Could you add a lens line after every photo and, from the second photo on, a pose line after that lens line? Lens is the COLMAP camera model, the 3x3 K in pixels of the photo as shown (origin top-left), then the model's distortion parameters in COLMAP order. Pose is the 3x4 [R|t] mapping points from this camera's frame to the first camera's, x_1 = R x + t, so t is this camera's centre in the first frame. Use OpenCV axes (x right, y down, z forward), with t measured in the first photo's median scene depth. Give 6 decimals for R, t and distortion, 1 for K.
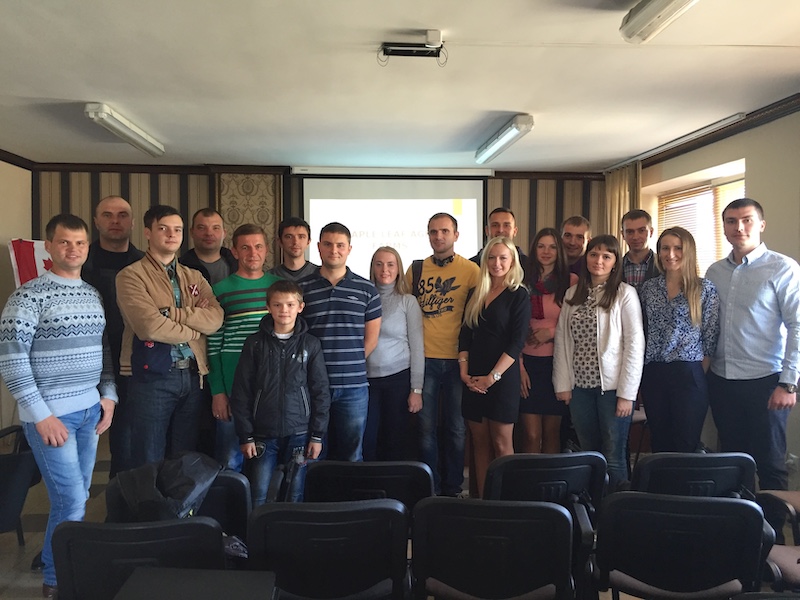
lens RADIAL K [[676.5, 0, 400.6], [0, 676.5, 299.0], [0, 0, 1]] dist [-0.013175, -0.003181]
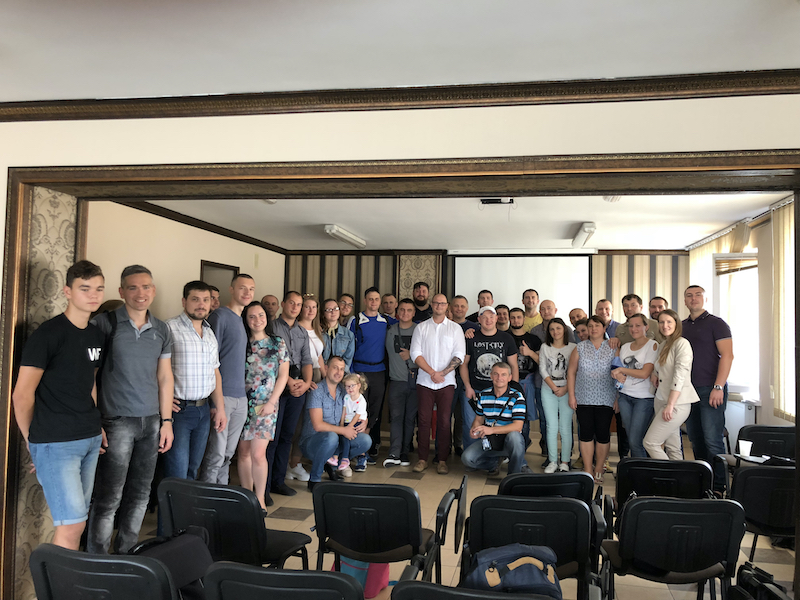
lens RADIAL K [[656.1, 0, 401.0], [0, 656.1, 298.9], [0, 0, 1]] dist [-0.000242, -0.000331]
pose [[0.963136, 0.011069, -0.268786, 0.125728], [-0.031146, 0.997022, -0.070547, 0.013941], [0.267204, 0.076318, 0.960613, -0.385948]]
